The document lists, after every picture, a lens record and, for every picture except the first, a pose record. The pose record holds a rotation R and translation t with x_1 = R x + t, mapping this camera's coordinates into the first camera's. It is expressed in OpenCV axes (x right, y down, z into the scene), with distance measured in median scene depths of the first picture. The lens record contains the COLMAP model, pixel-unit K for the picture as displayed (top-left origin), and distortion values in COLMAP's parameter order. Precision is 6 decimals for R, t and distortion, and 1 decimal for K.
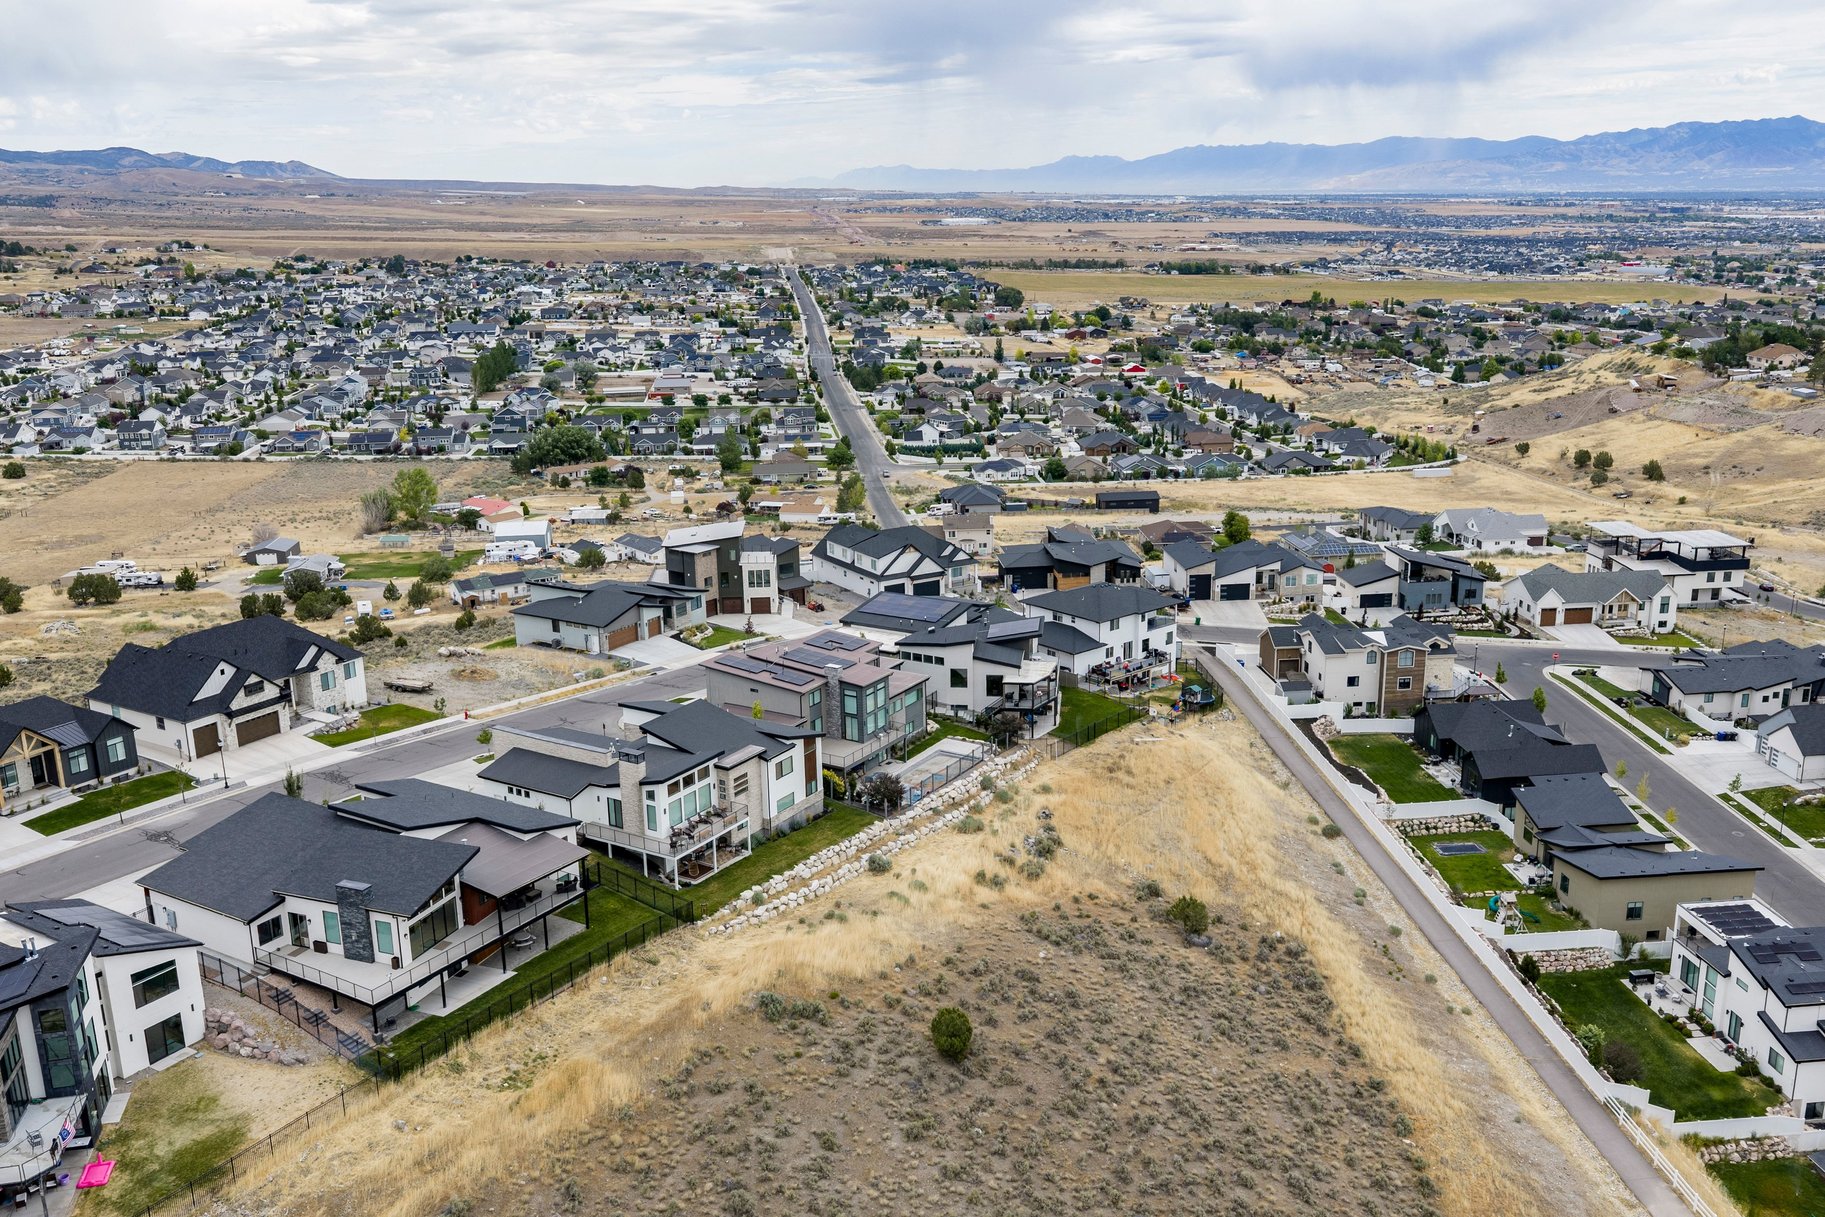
lens RADIAL K [[1590.8, 0, 912.5], [0, 1590.8, 602.9], [0, 0, 1]] dist [0.011183, -0.012298]
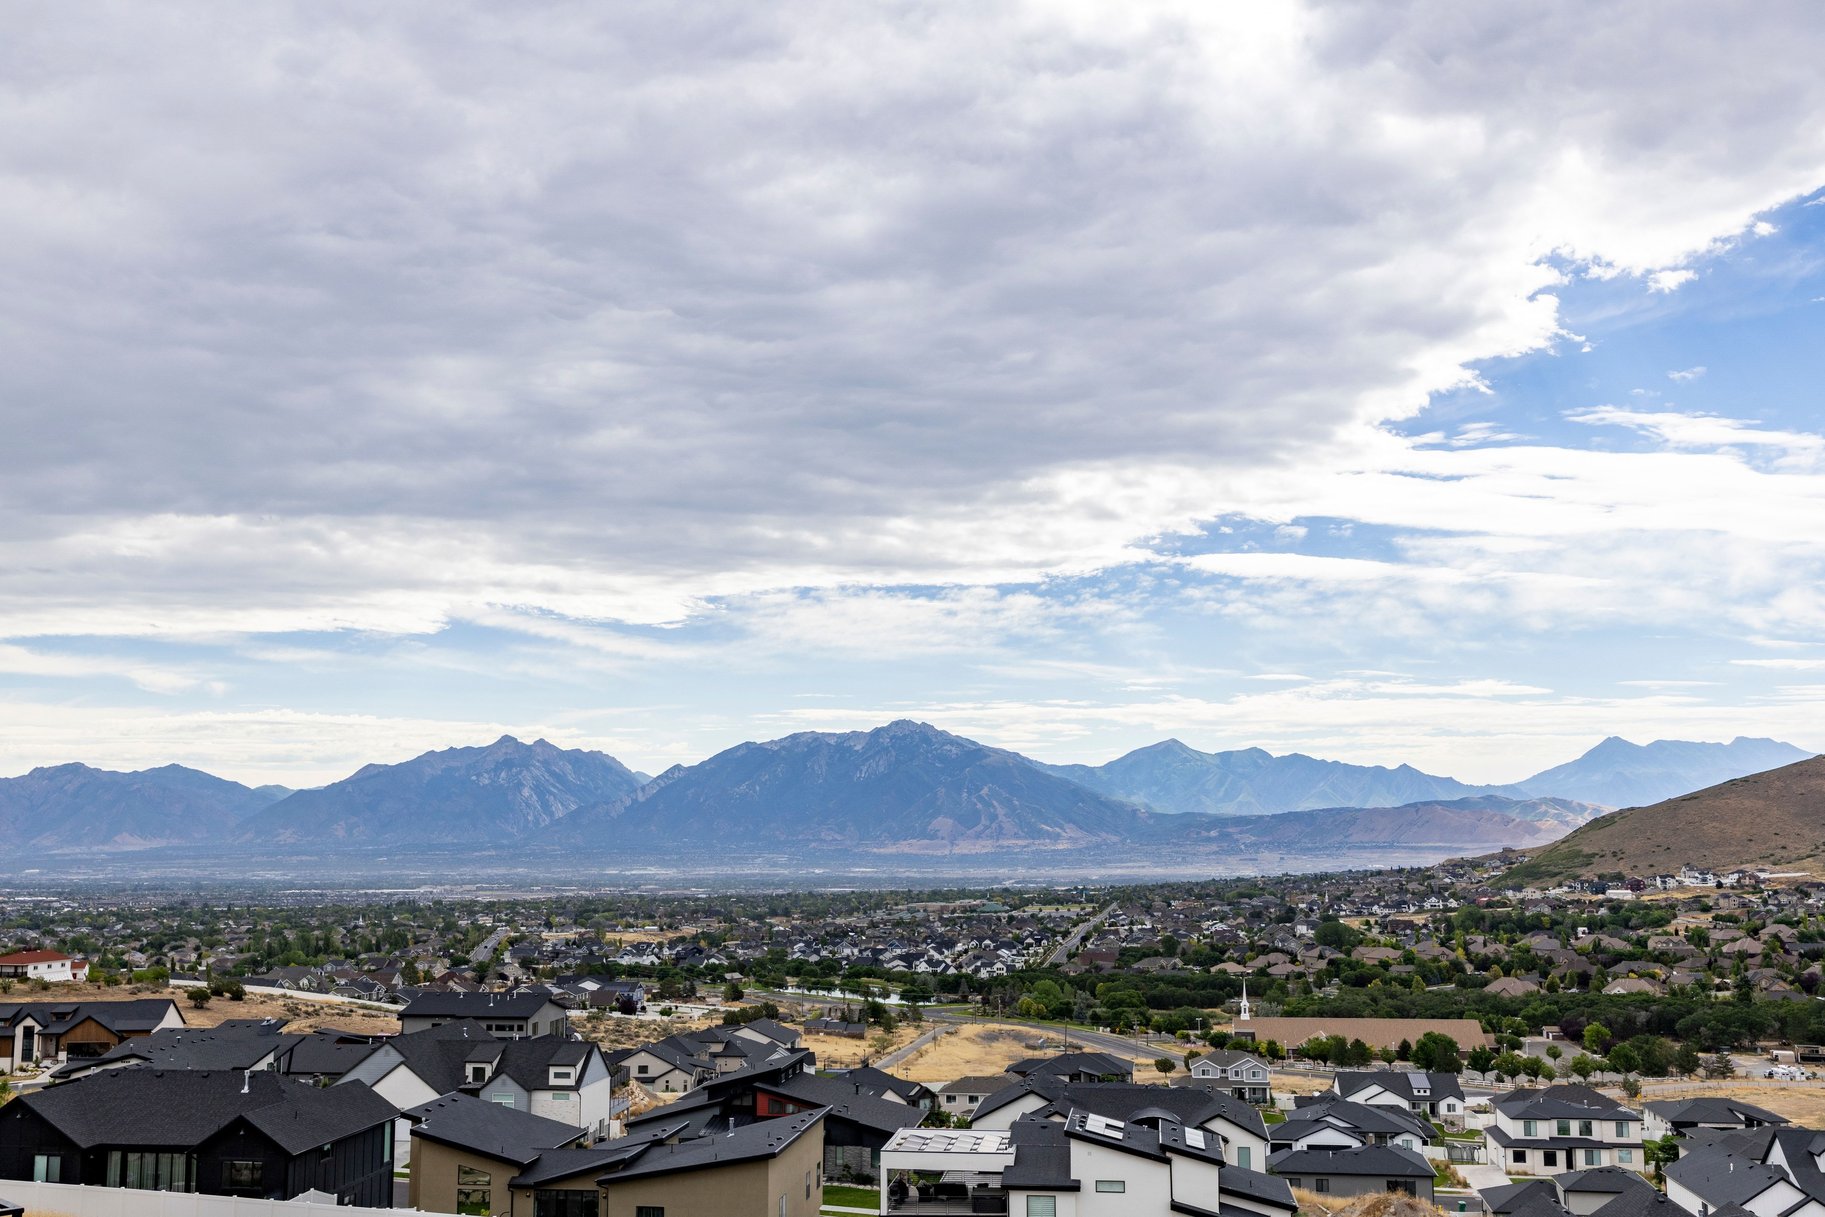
lens RADIAL K [[1738.0, 0, 922.2], [0, 1738.0, 620.0], [0, 0, 1]] dist [0.005985, 0.000000]
pose [[0.229684, 0.138075, 0.963421, -0.112419], [0.249950, 0.948317, -0.195500, 0.079853], [-0.940622, 0.285711, 0.183301, 0.495115]]
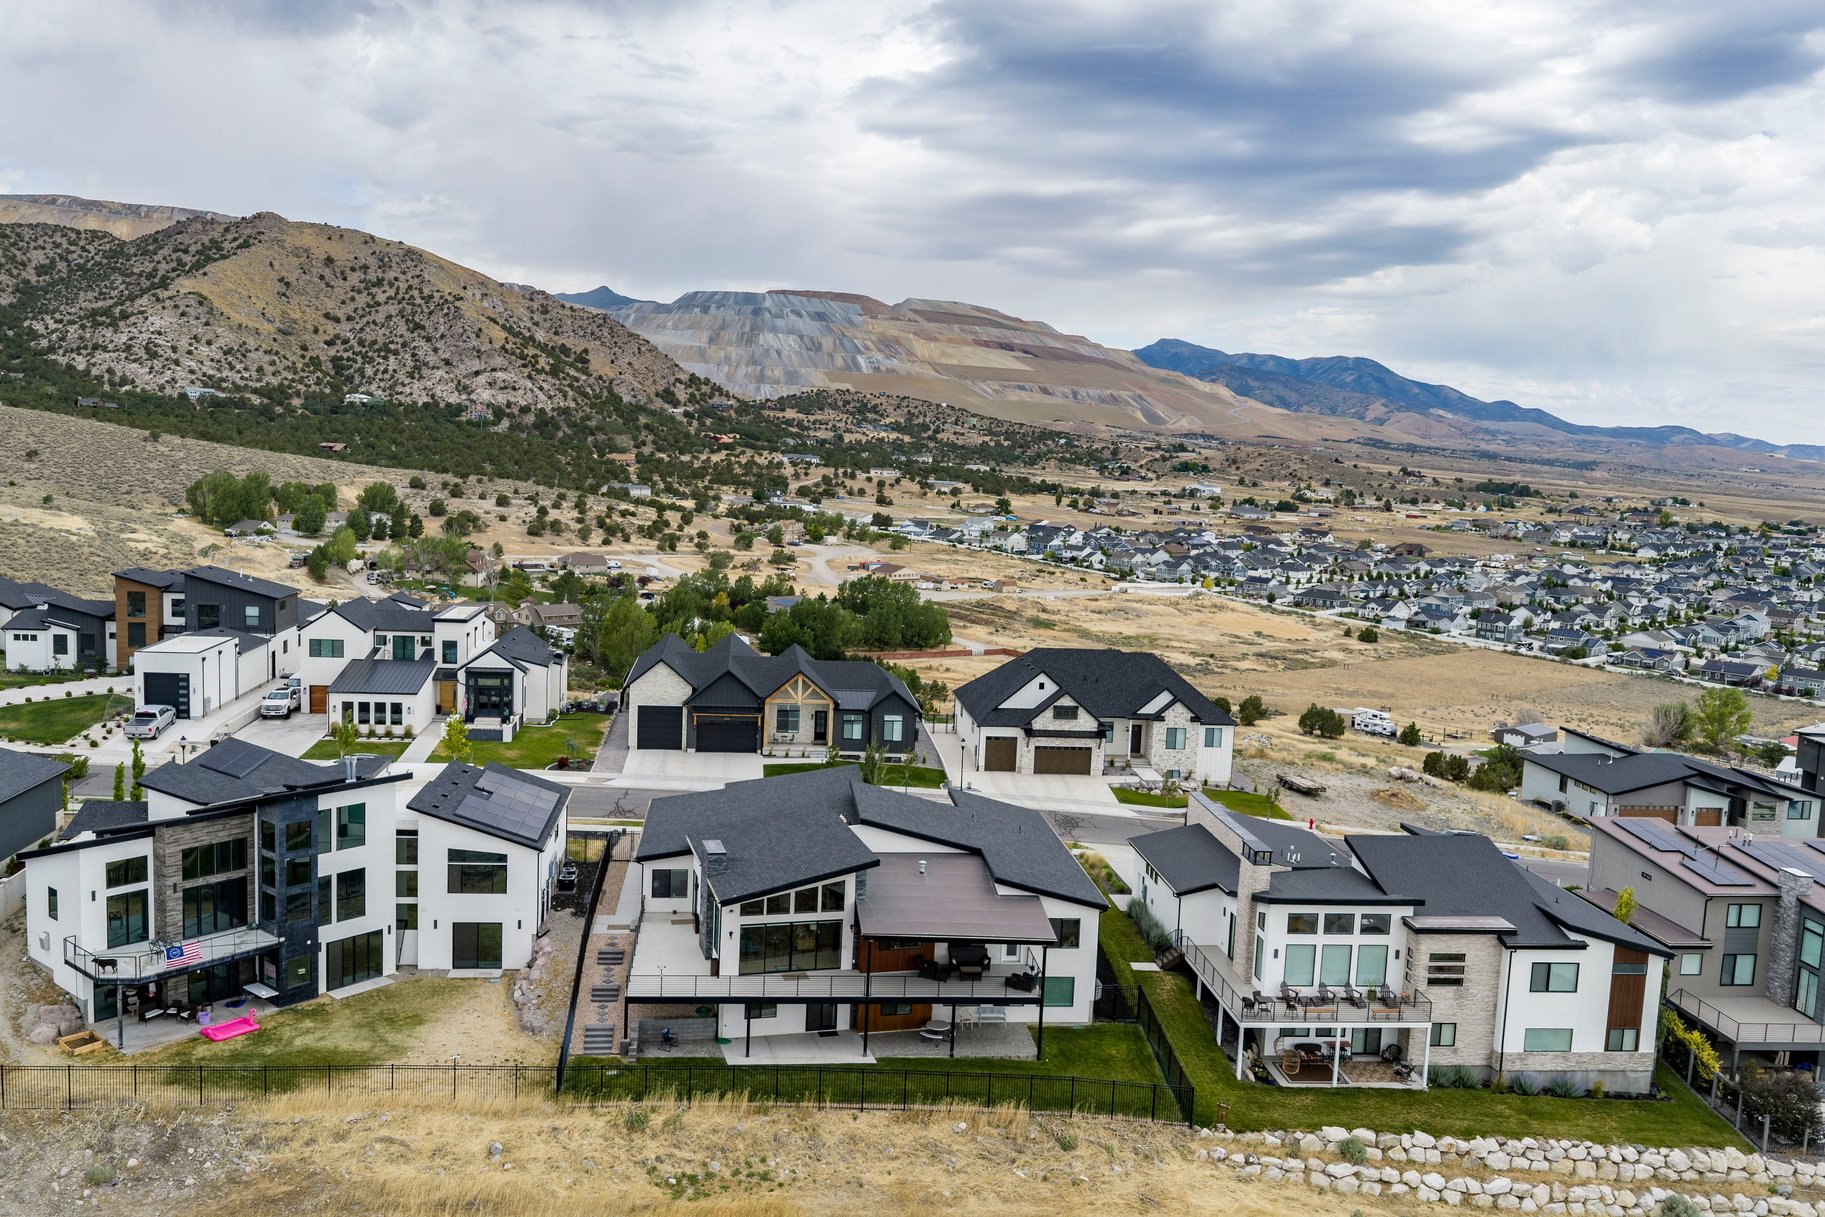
lens RADIAL K [[1504.8, 0, 913.6], [0, 1504.8, 616.9], [0, 0, 1]] dist [0.019354, -0.035322]
pose [[0.613988, 0.140197, -0.776765, 0.104237], [-0.255826, 0.966323, -0.027806, 0.030653], [0.746708, 0.215789, 0.629176, 0.268355]]
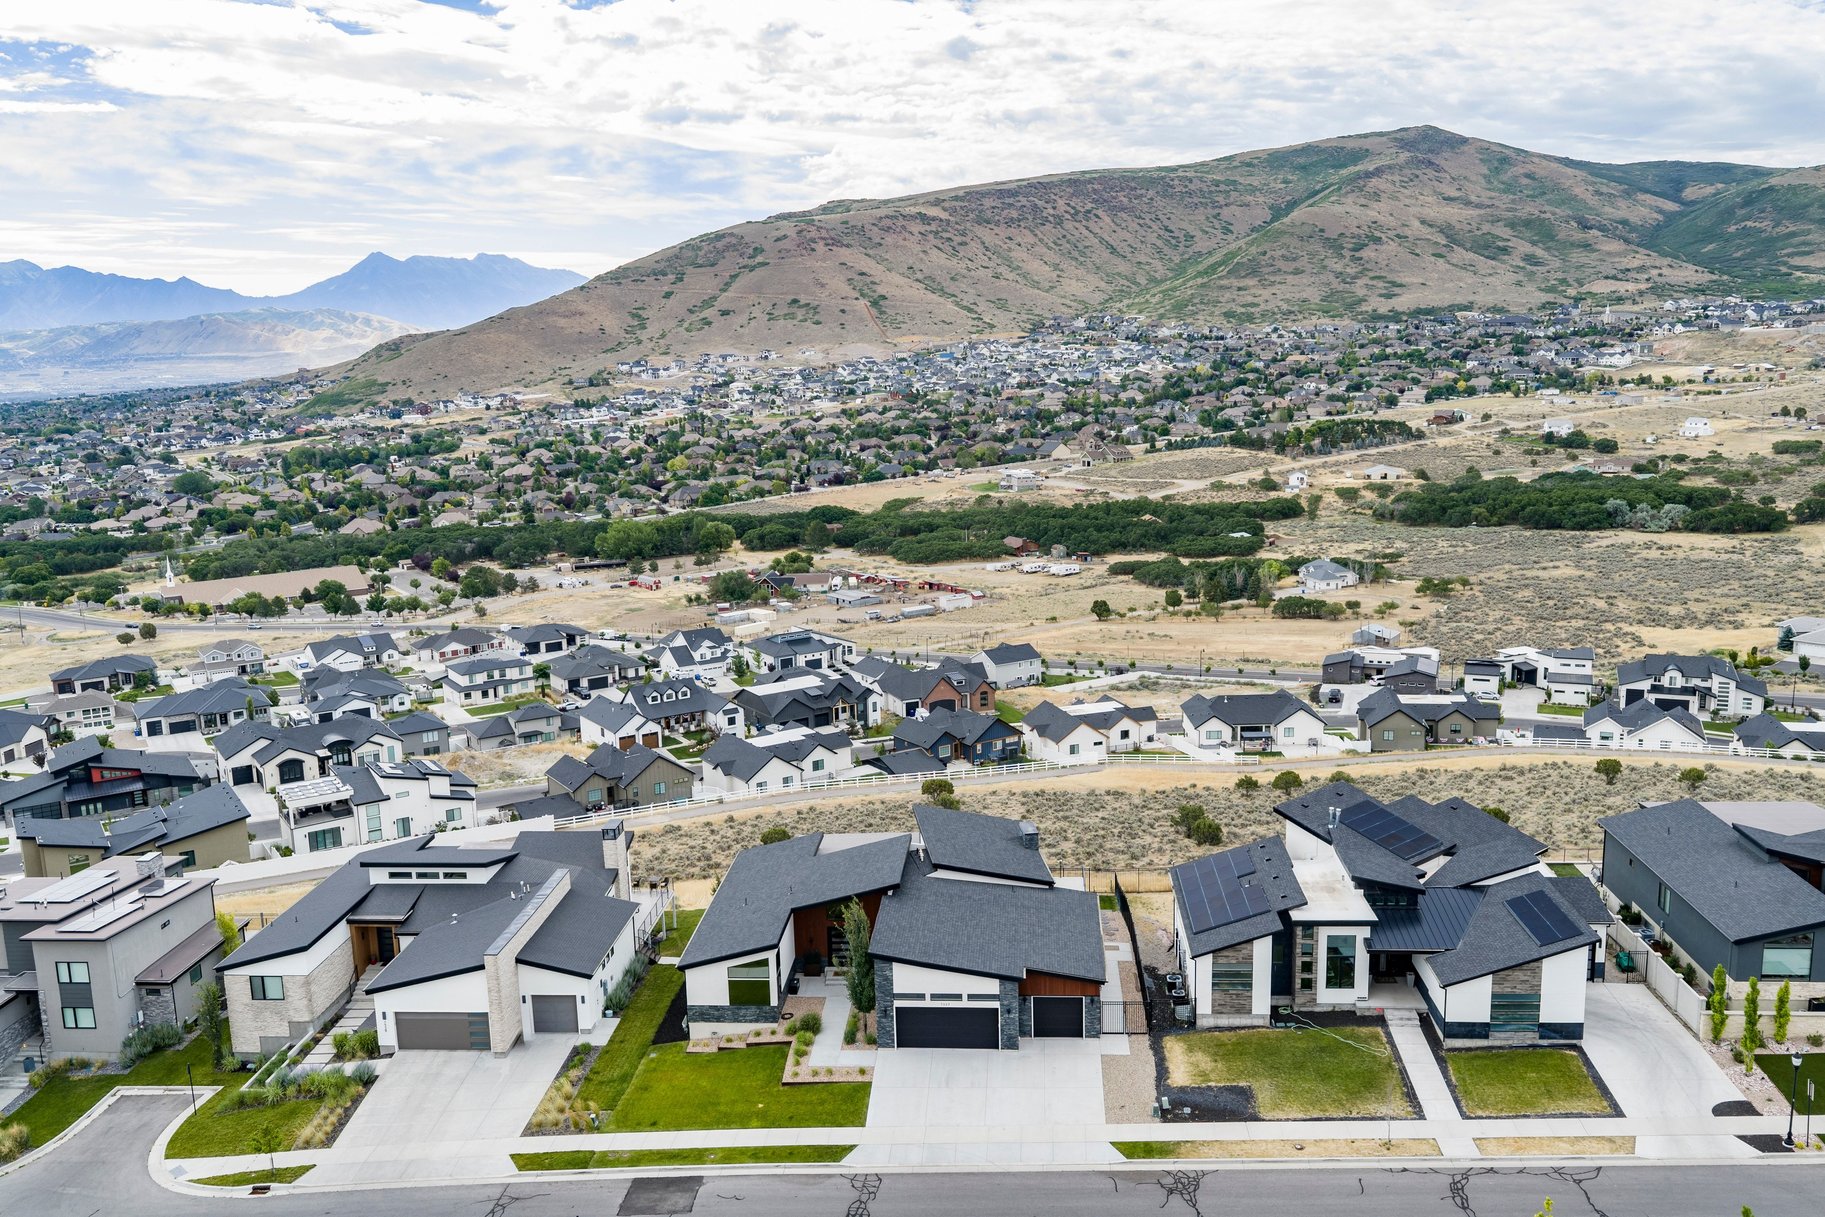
lens RADIAL K [[1504.8, 0, 921.1], [0, 1504.8, 622.0], [0, 0, 1]] dist [0.019354, -0.035322]
pose [[-0.463686, -0.141660, 0.874601, -0.493740], [0.262201, 0.920979, 0.288183, -0.099626], [-0.846313, 0.362948, -0.389902, 0.607942]]
